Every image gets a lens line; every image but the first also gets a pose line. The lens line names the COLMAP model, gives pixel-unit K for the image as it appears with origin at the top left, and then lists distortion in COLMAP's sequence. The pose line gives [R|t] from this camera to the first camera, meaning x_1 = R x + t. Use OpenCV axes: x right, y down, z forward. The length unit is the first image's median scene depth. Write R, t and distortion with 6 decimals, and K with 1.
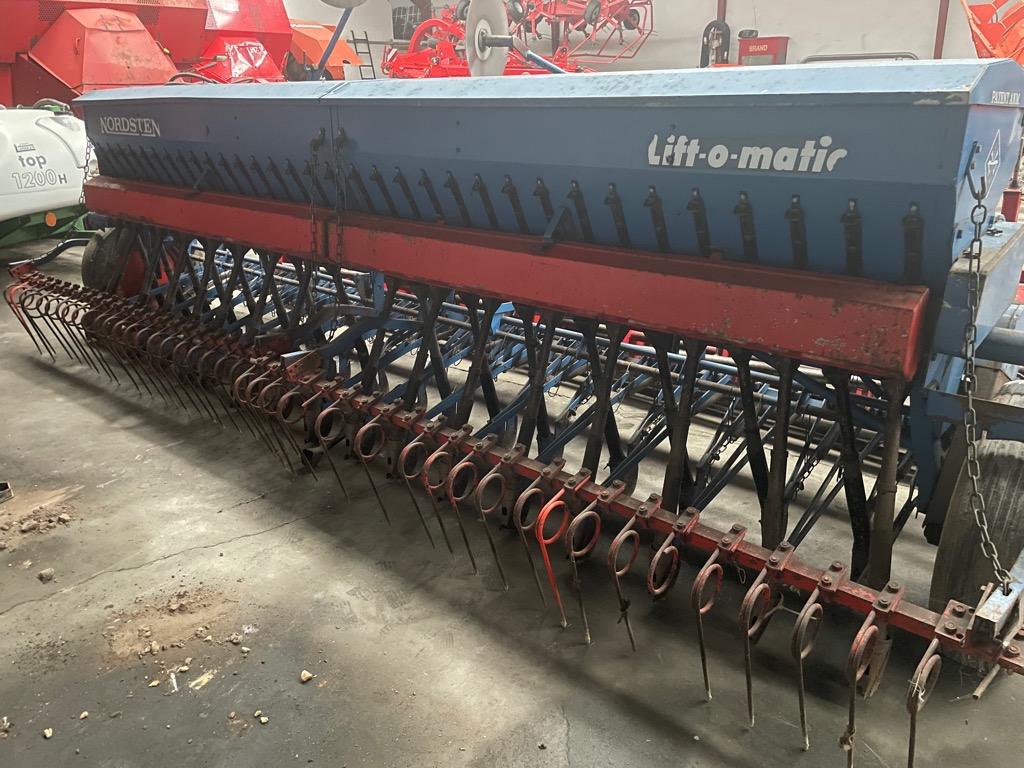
lens RADIAL K [[770.1, 0, 513.1], [0, 770.1, 383.3], [0, 0, 1]] dist [0.099895, -0.129680]
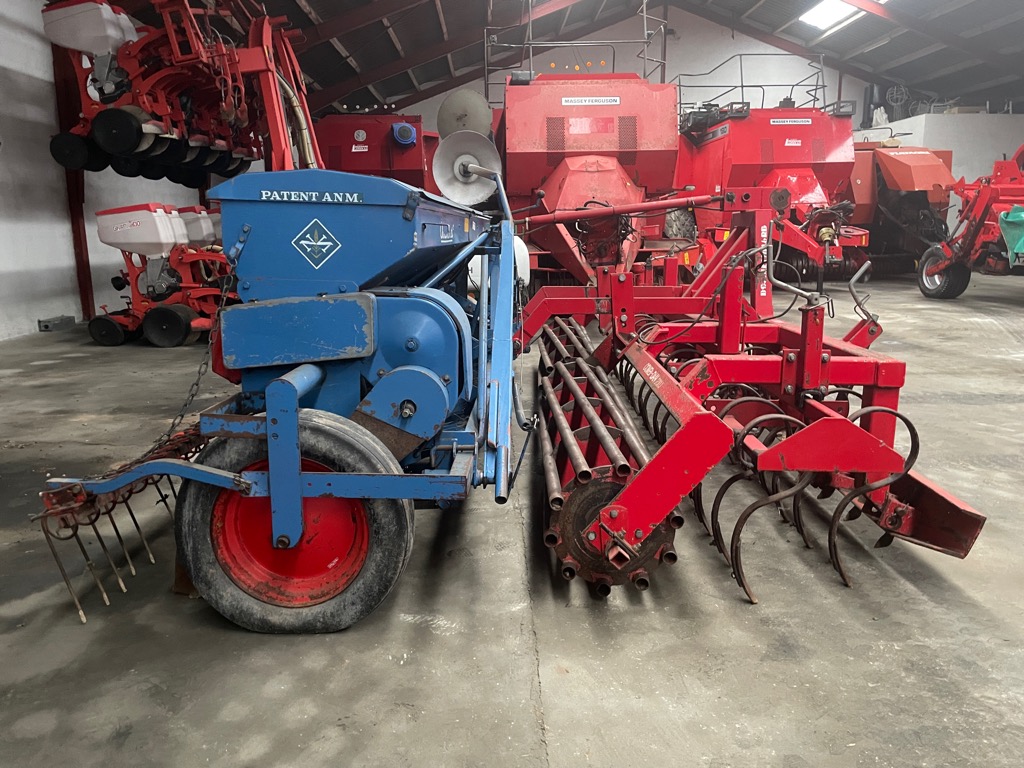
lens RADIAL K [[772.5, 0, 510.7], [0, 772.5, 387.4], [0, 0, 1]] dist [0.095720, -0.127492]
pose [[0.641973, 0.162239, -0.749366, 0.685643], [-0.269939, 0.962606, -0.022848, -0.036339], [0.717638, 0.216951, 0.661762, 0.144867]]
